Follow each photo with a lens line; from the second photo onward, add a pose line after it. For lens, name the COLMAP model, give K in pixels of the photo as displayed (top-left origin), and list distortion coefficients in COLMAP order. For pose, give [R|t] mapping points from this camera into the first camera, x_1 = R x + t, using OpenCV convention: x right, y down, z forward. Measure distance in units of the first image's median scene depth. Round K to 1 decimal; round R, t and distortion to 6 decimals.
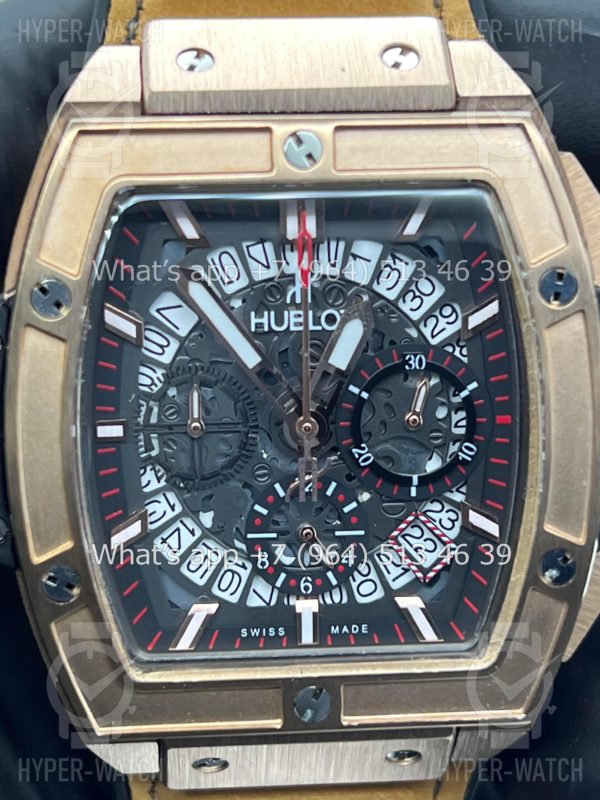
lens RADIAL K [[1844.2, 0, 300.0], [0, 1844.2, 400.0], [0, 0, 1]] dist [0.181806, 0.604989]
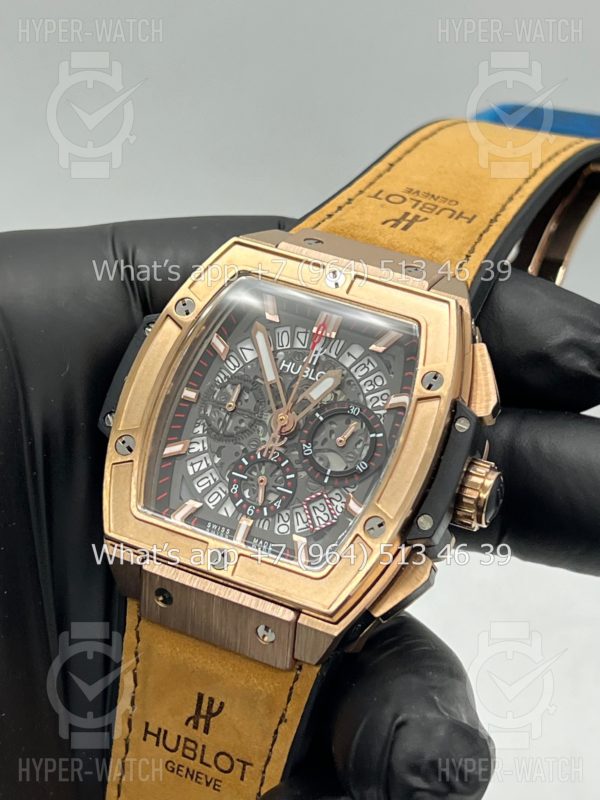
lens RADIAL K [[1857.7, 0, 300.0], [0, 1857.7, 400.0], [0, 0, 1]] dist [0.018466, -0.268775]
pose [[0.865510, 0.258489, -0.429041, 0.772020], [-0.426816, 0.828884, -0.361633, 0.631071], [0.262147, 0.496119, 0.827735, -0.485576]]
